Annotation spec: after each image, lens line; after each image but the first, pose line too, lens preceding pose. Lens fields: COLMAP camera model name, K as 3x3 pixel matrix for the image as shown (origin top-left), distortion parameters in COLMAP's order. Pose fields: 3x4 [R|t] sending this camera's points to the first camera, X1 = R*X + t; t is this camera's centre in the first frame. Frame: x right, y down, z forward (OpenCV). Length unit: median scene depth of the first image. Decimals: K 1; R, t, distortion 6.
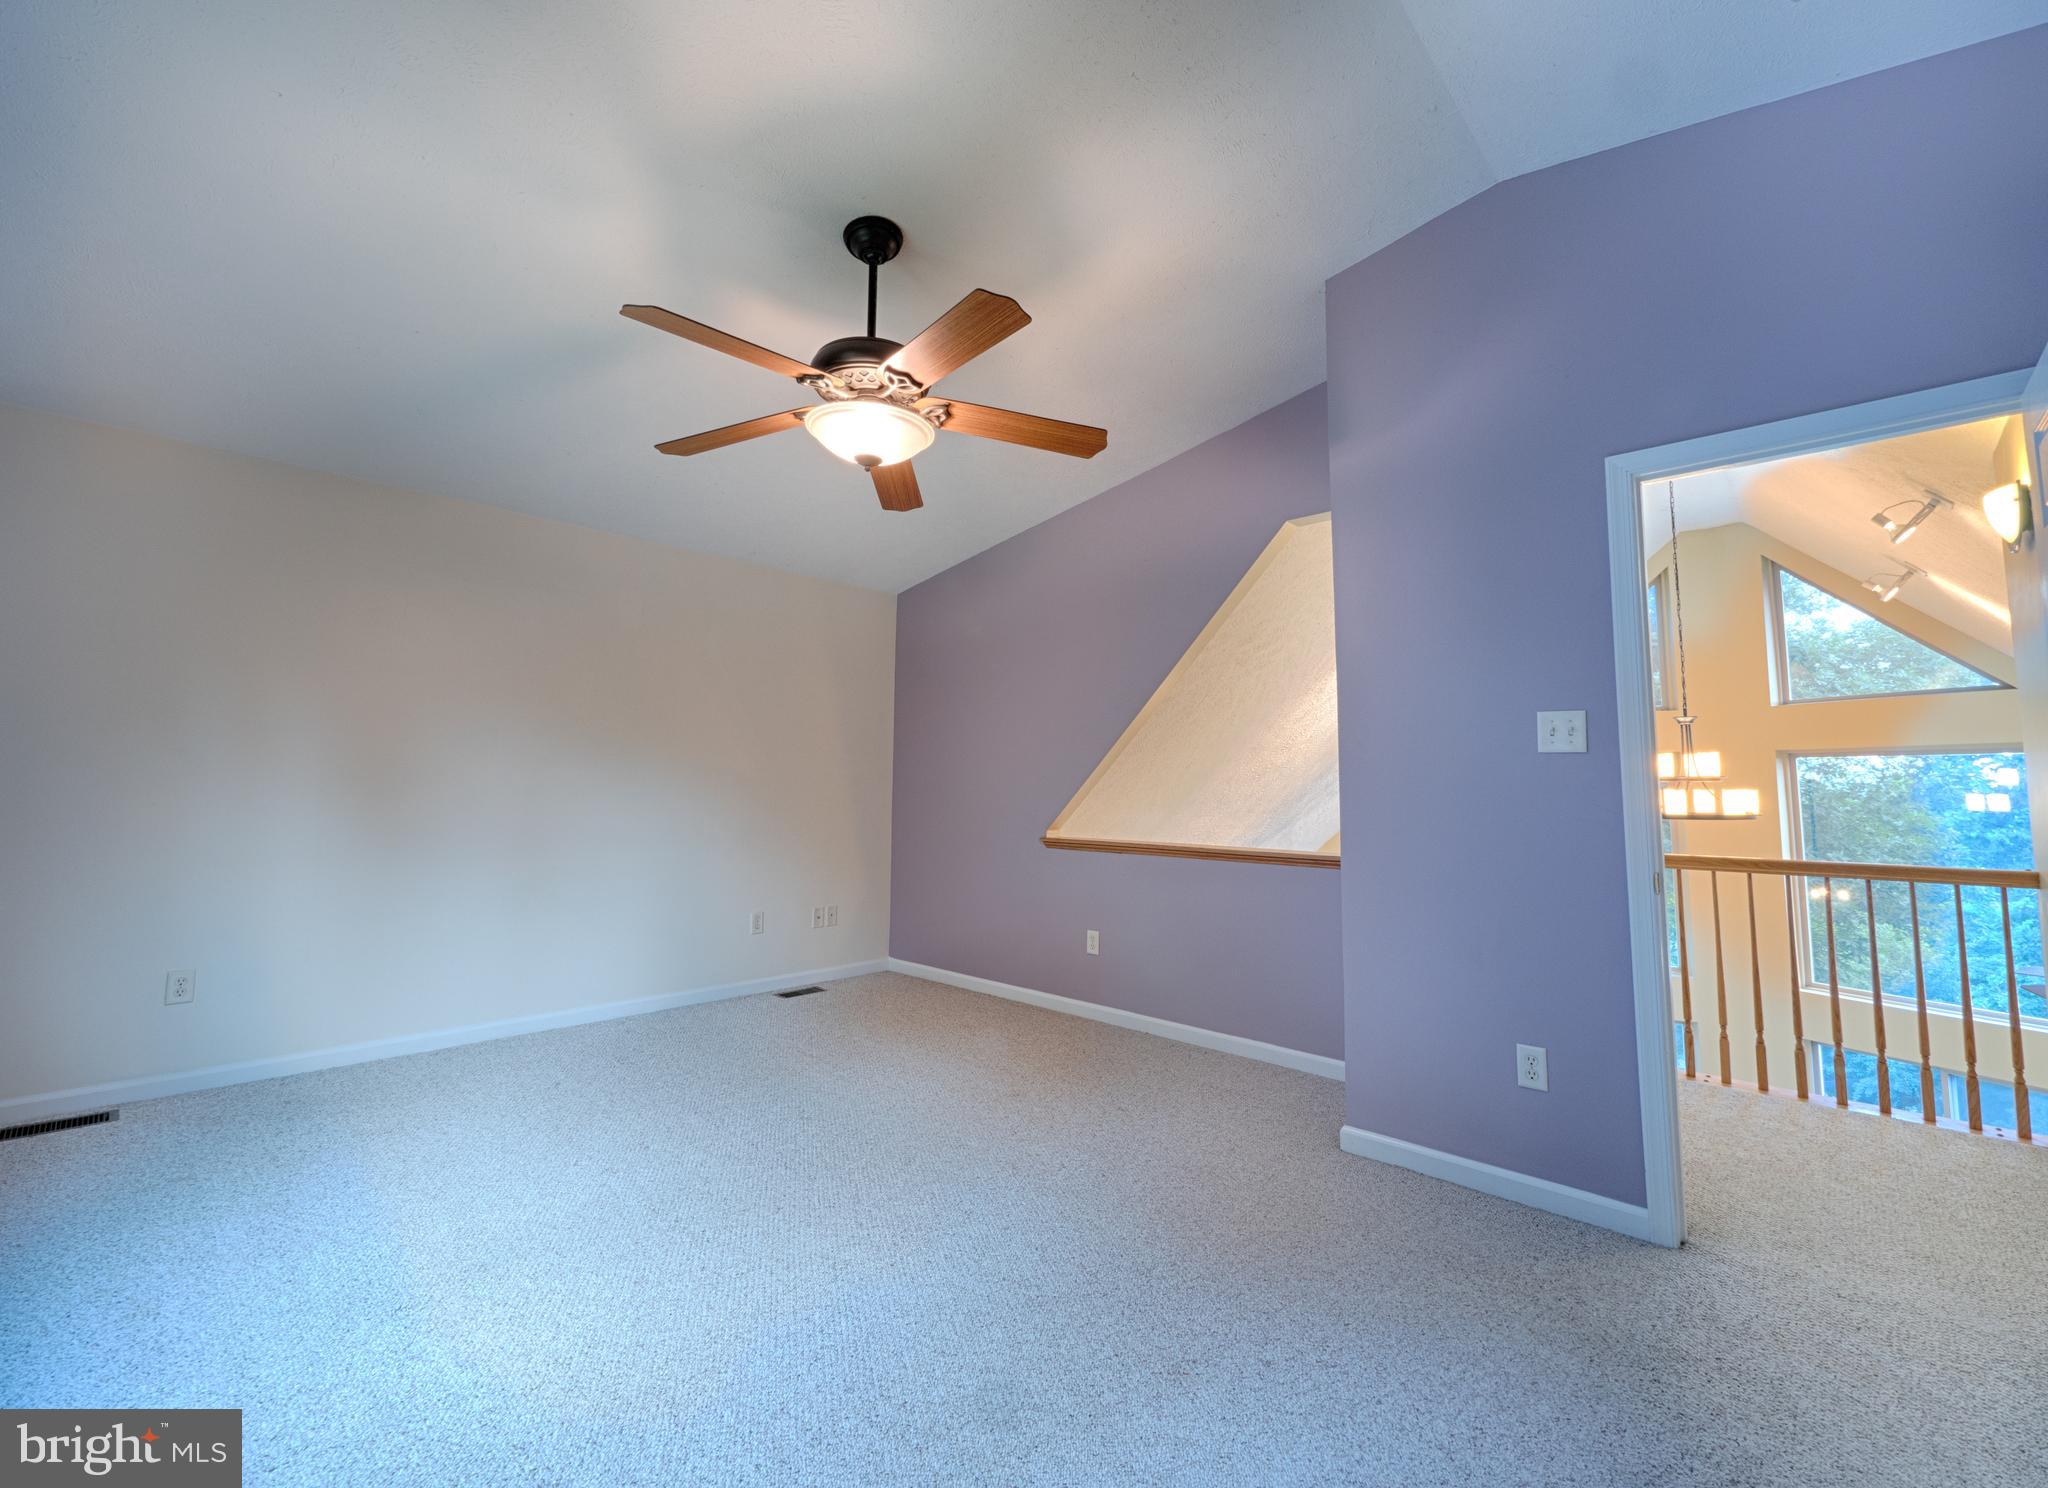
lens RADIAL K [[863.6, 0, 1022.4], [0, 863.6, 723.8], [0, 0, 1]] dist [-0.006792, 0.001071]
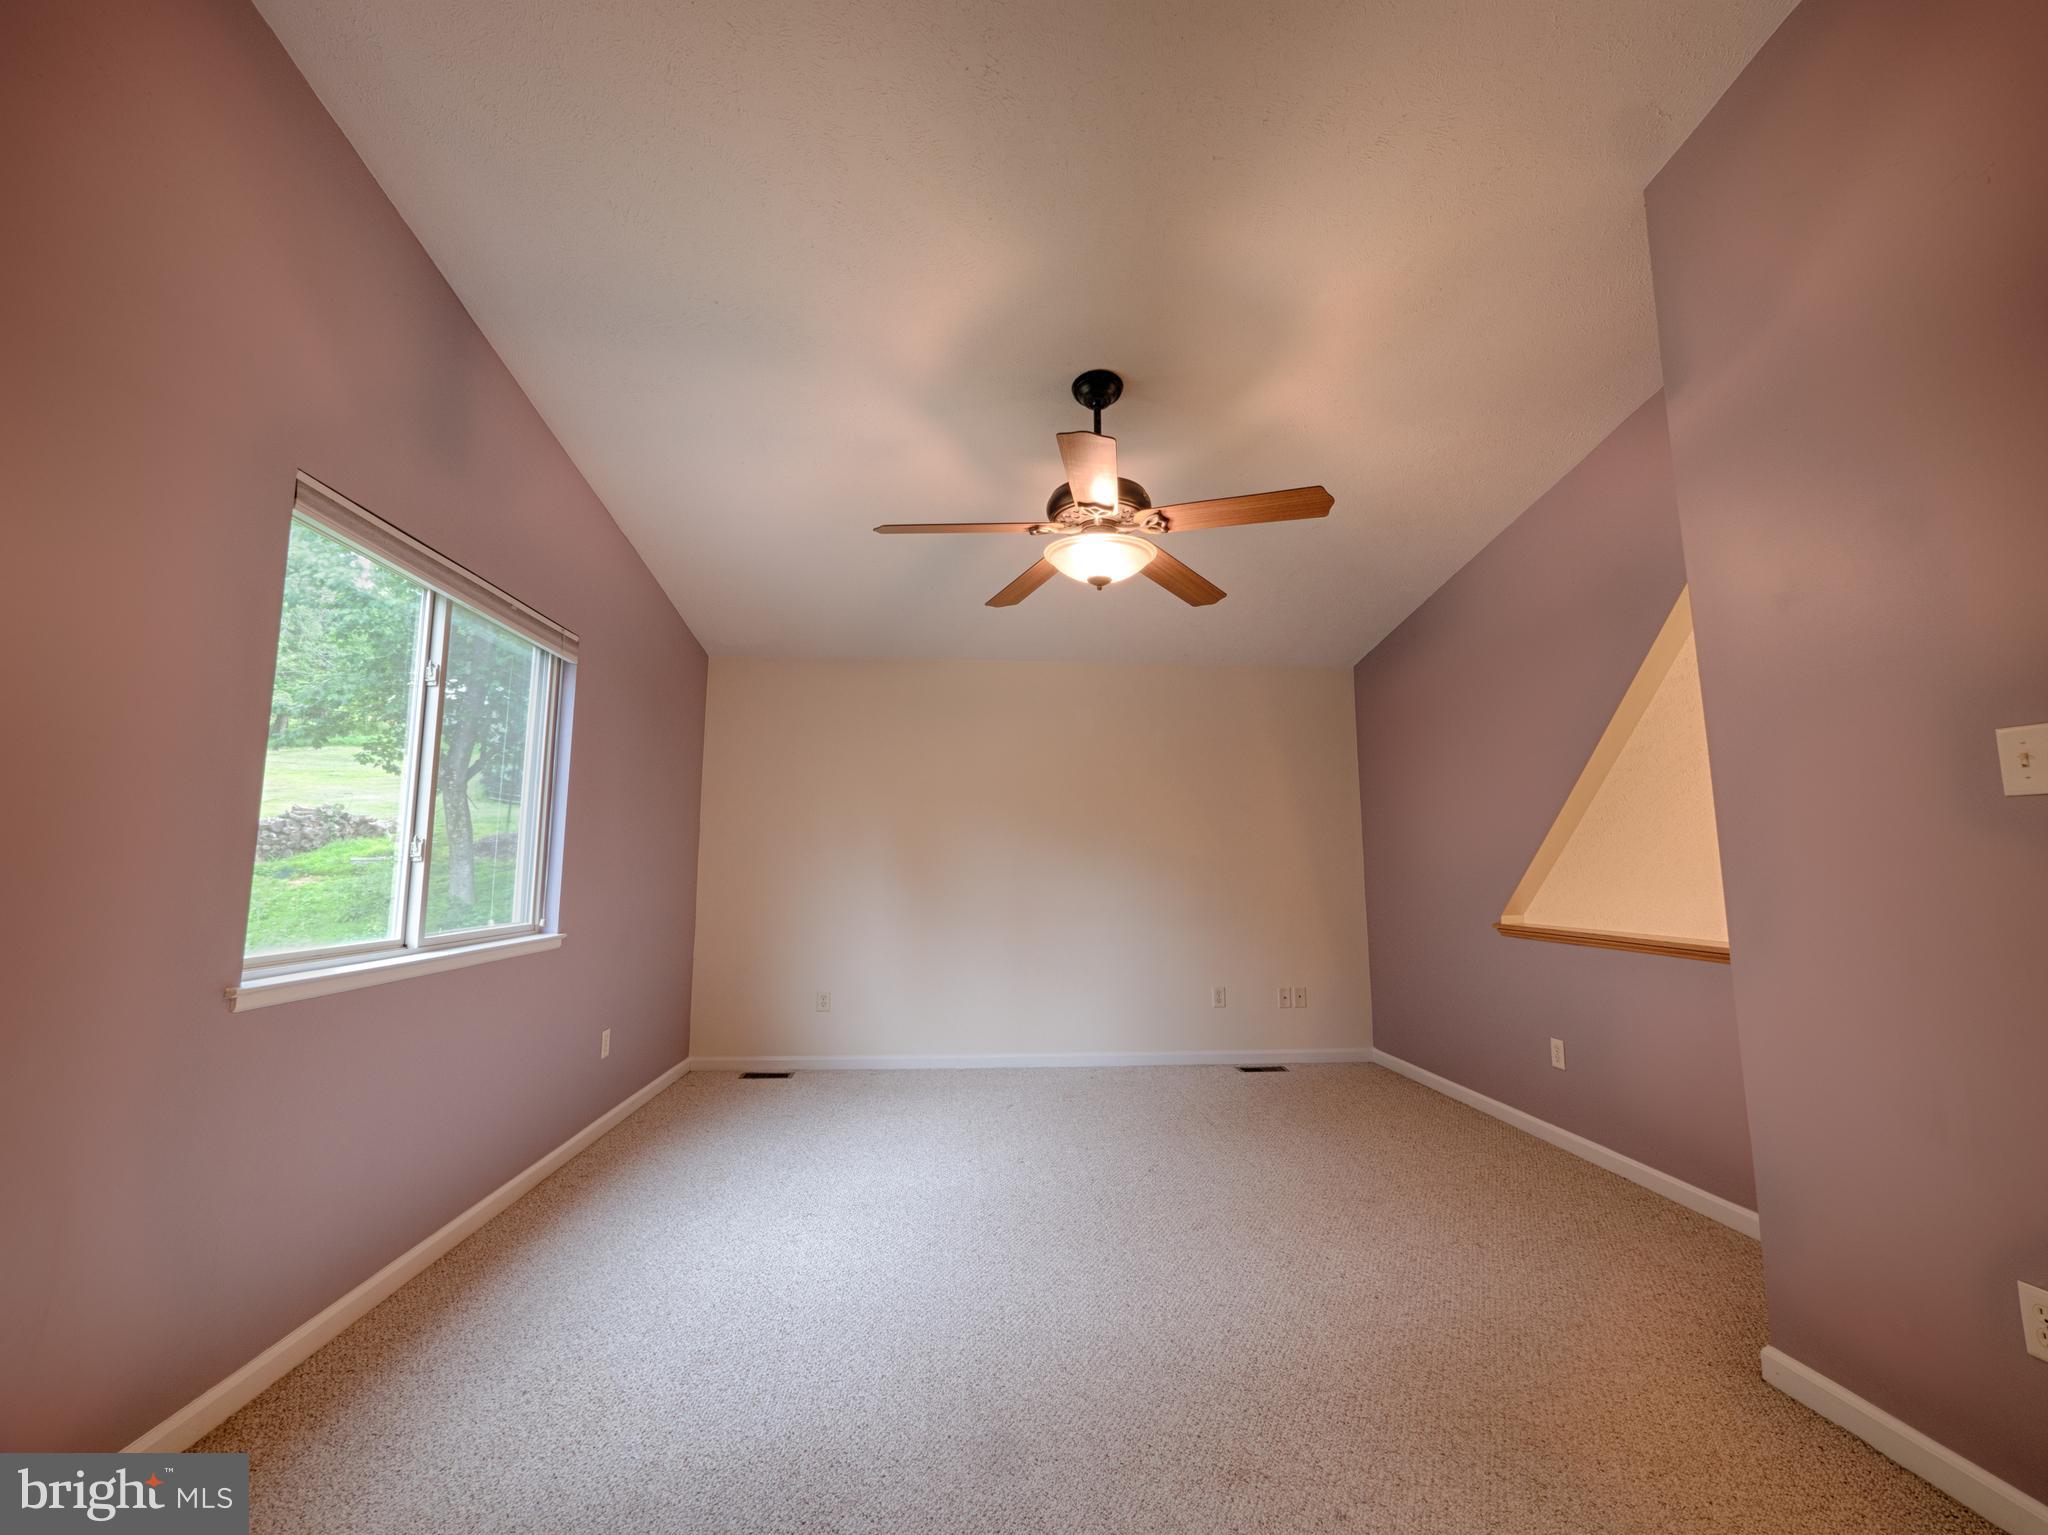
lens RADIAL K [[866.9, 0, 1019.7], [0, 866.9, 768.8], [0, 0, 1]] dist [-0.003925, 0.000773]
pose [[0.737498, -0.088842, -0.669480, 0.391536], [0.059747, 0.996006, -0.066355, 0.010602], [0.672701, 0.008937, 0.739860, 0.064073]]
